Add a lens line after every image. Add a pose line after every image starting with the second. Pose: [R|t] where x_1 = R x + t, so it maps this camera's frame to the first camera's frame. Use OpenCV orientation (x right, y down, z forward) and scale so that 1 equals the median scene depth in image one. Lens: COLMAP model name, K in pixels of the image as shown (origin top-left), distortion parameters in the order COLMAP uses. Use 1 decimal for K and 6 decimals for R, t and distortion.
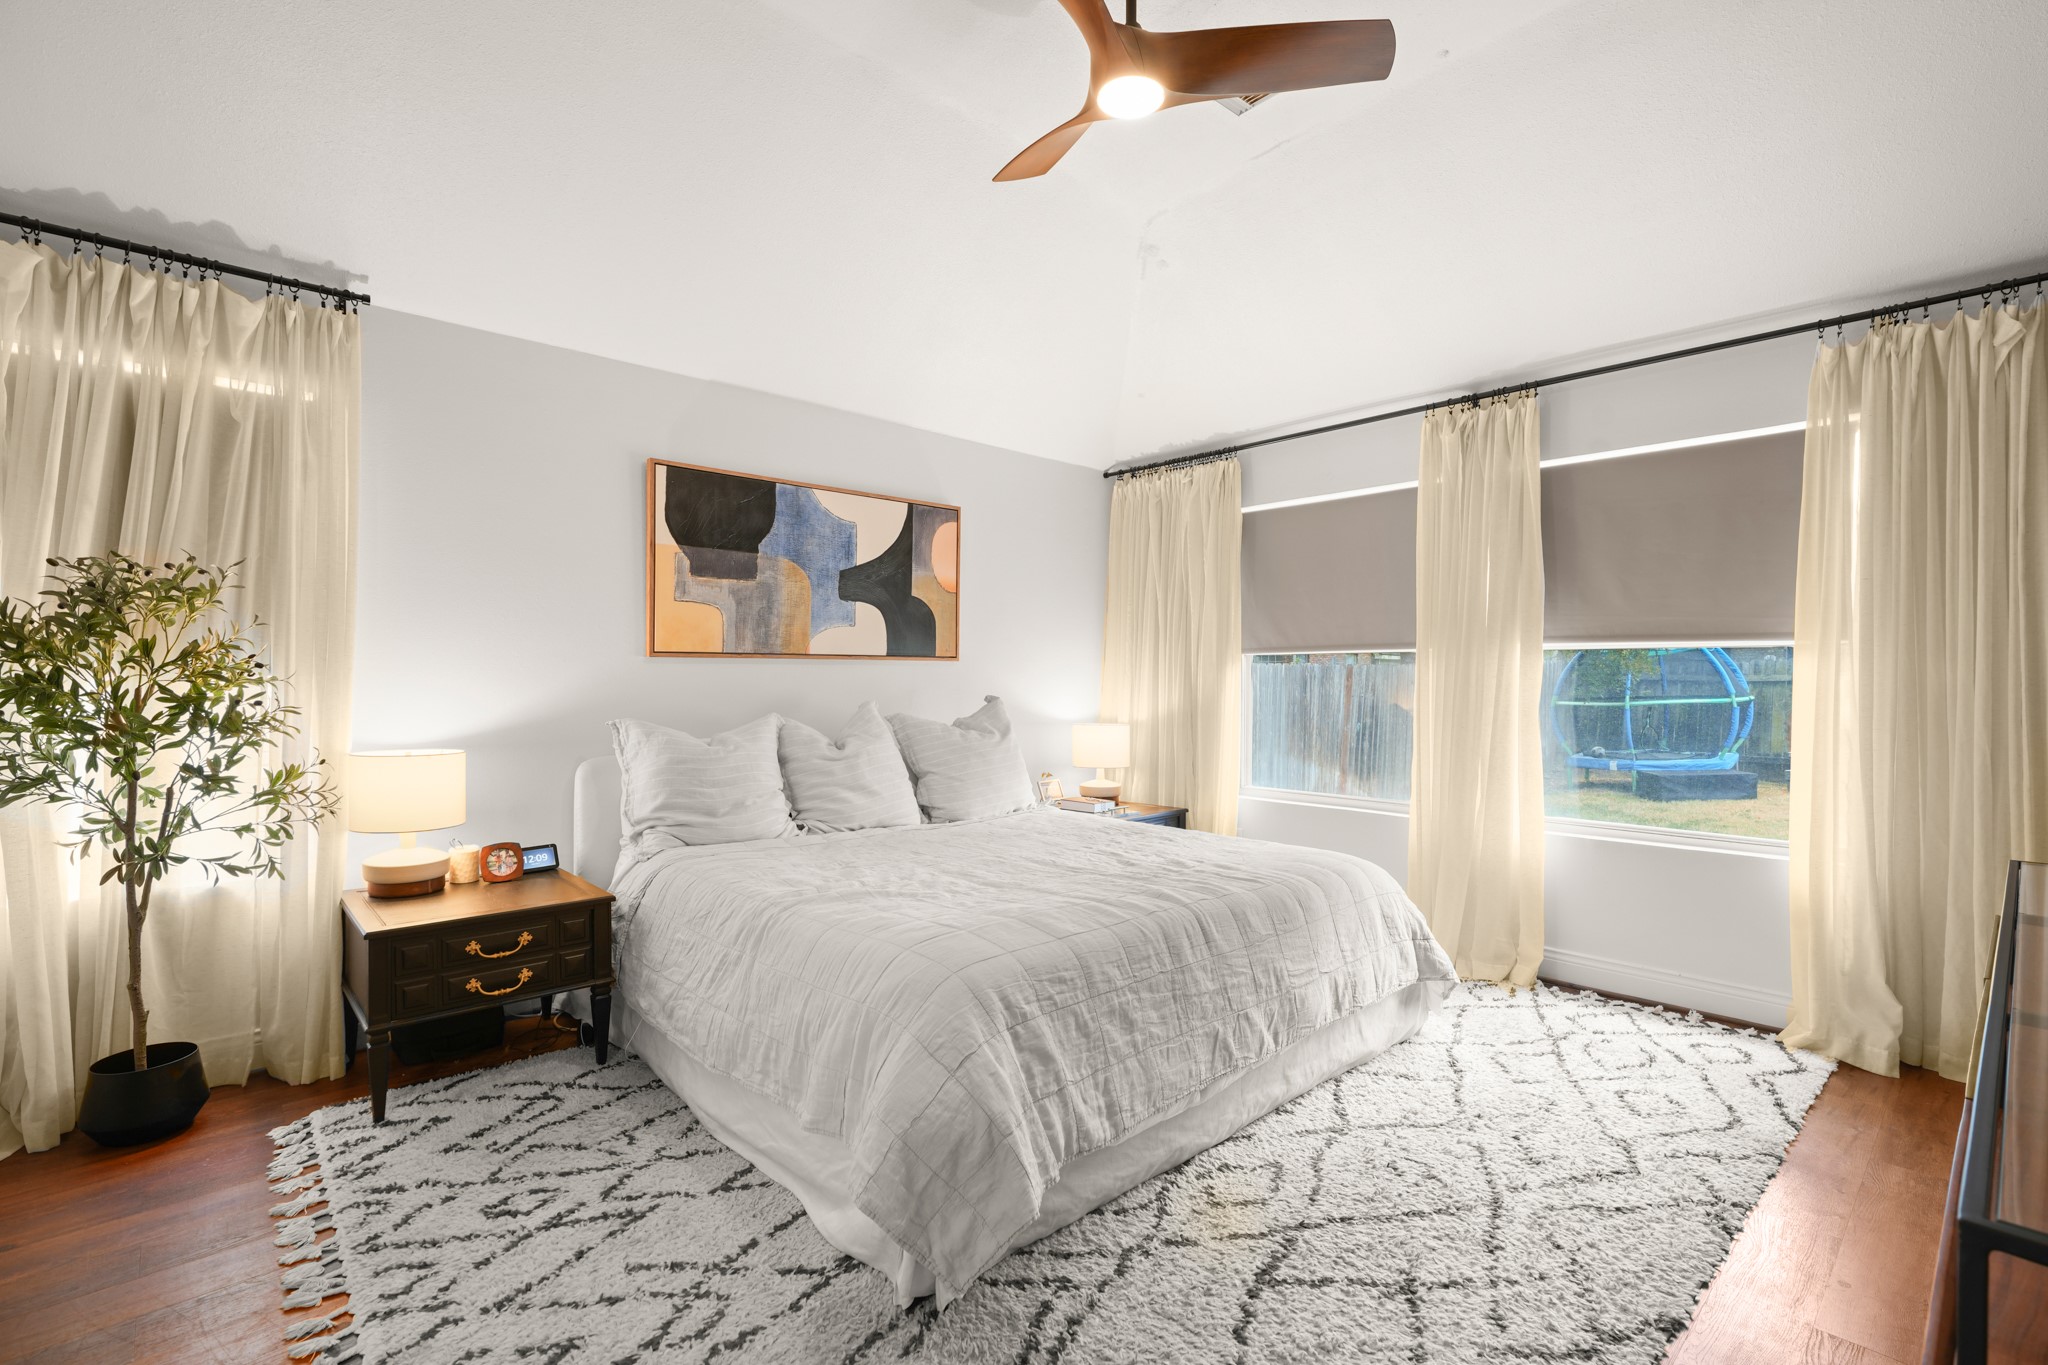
lens RADIAL K [[932.8, 0, 1027.1], [0, 932.8, 684.5], [0, 0, 1]] dist [-0.004418, 0.001639]
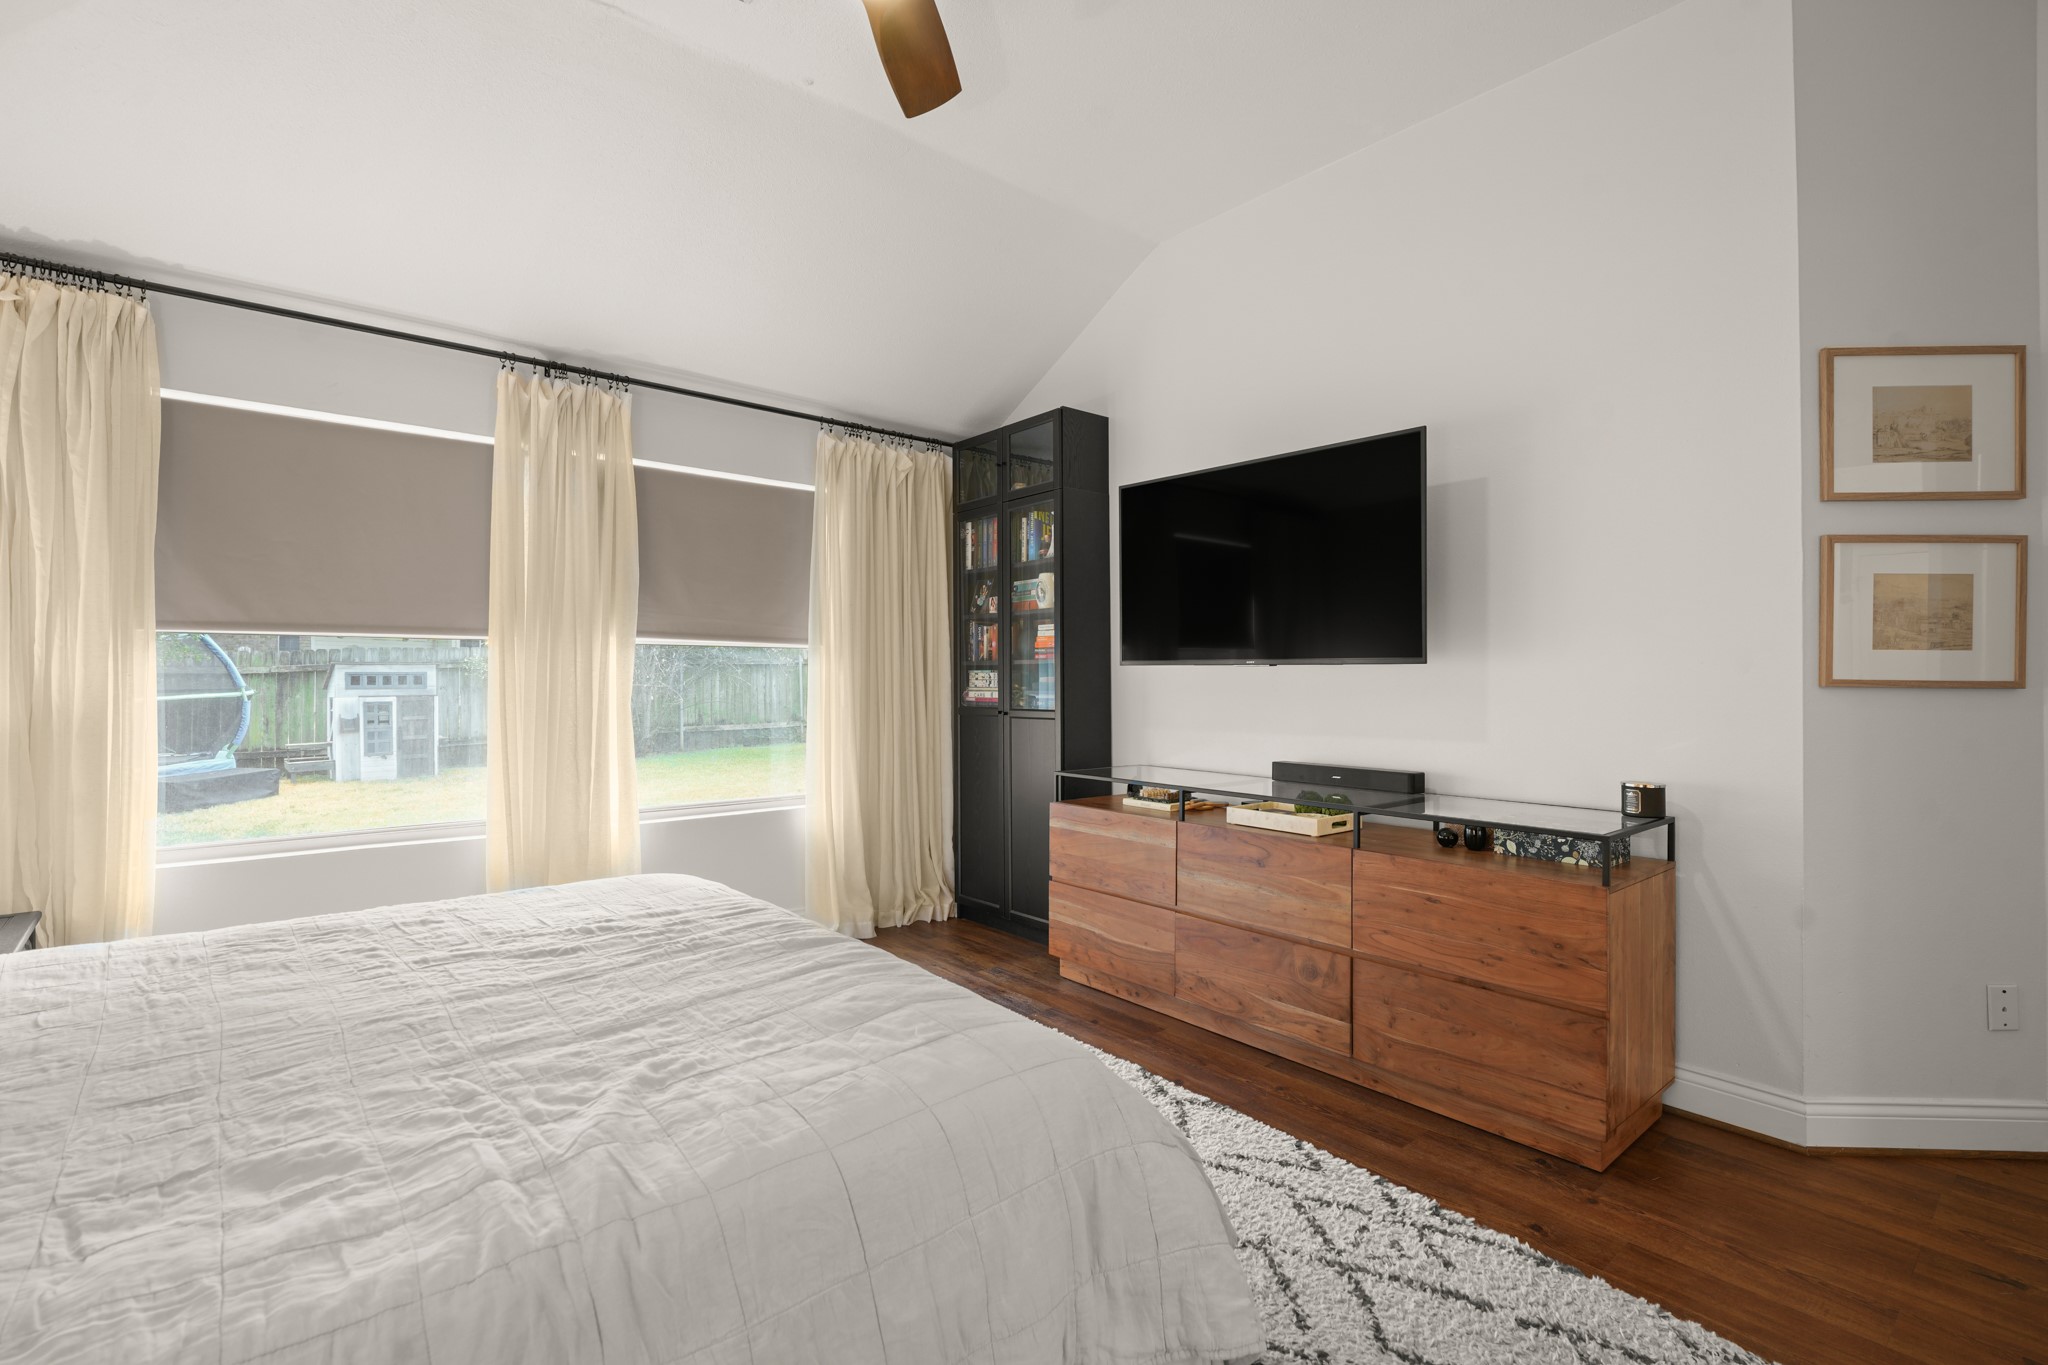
lens RADIAL K [[932.8, 0, 1039.3], [0, 932.8, 673.4], [0, 0, 1]] dist [-0.004418, 0.001639]
pose [[0.044336, 0.001710, 0.999015, -0.411350], [0.002227, 0.999996, -0.001811, -0.002184], [-0.999014, 0.002305, 0.044332, 0.477551]]
